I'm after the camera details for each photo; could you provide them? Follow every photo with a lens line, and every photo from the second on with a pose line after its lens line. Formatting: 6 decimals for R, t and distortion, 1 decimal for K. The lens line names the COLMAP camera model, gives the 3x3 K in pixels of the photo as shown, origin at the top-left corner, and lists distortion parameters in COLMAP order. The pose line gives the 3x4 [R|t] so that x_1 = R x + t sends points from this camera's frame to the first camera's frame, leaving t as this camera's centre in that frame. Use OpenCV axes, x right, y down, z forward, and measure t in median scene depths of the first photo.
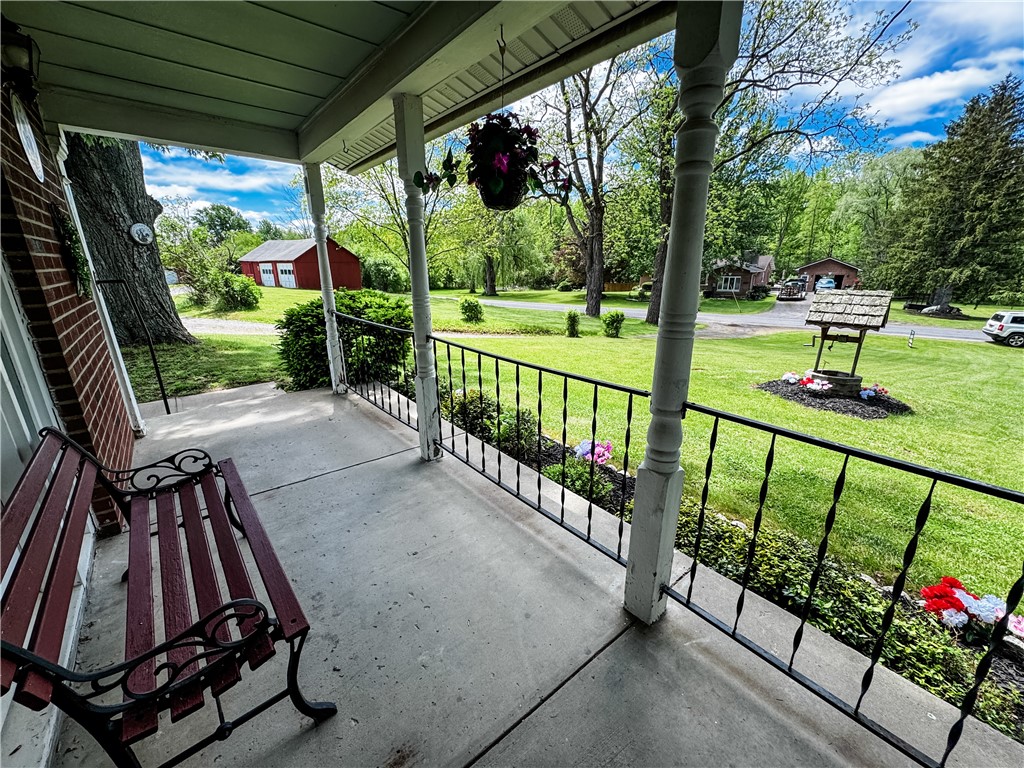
lens RADIAL K [[407.8, 0, 512.0], [0, 407.8, 384.0], [0, 0, 1]] dist [-0.001359, -0.000189]
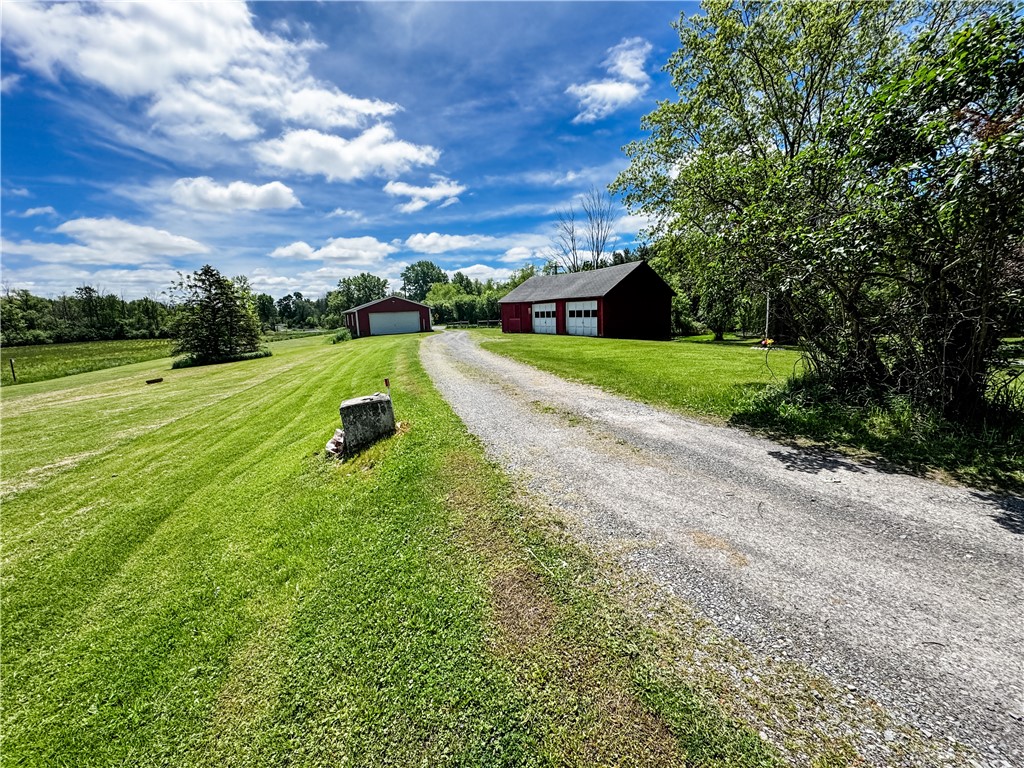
lens RADIAL K [[407.8, 0, 512.0], [0, 407.8, 384.0], [0, 0, 1]] dist [-0.001359, -0.000189]
pose [[0.940901, 0.030681, -0.337288, -0.422409], [-0.066977, 0.993077, -0.096504, -0.079345], [0.331992, 0.113391, 0.936442, 0.318609]]
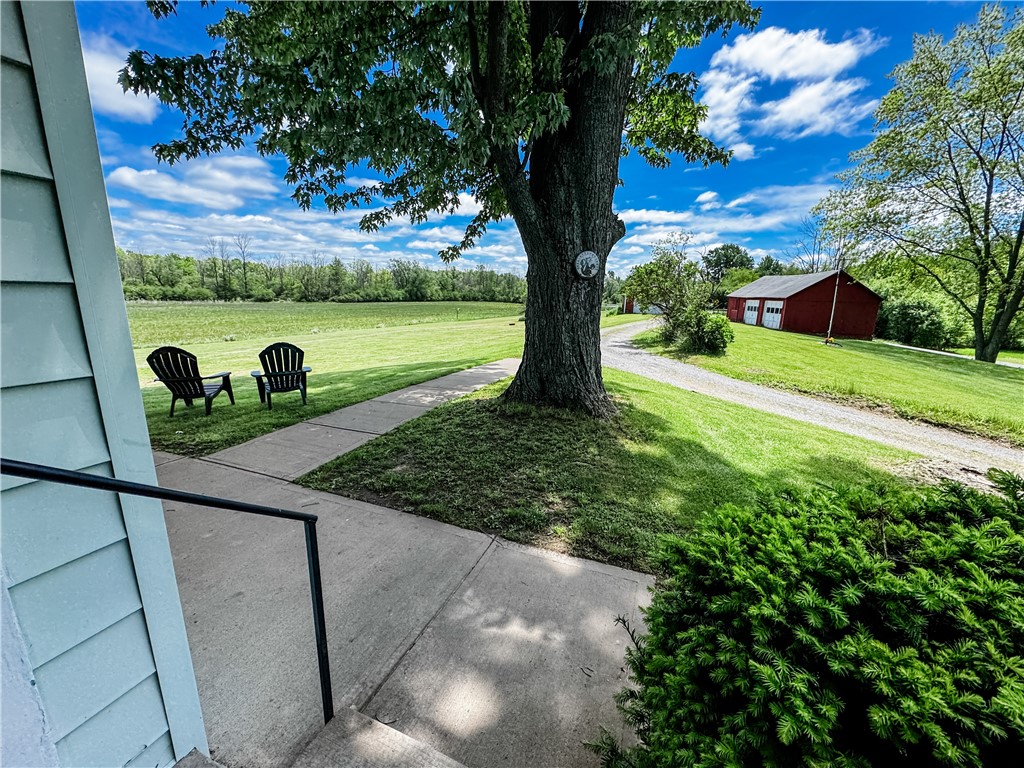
lens RADIAL K [[407.8, 0, 512.0], [0, 407.8, 384.0], [0, 0, 1]] dist [-0.001359, -0.000189]
pose [[0.492728, 0.210924, -0.844233, -0.052512], [-0.278779, 0.957306, 0.076468, -0.031397], [0.824319, 0.197676, 0.530493, 0.094238]]
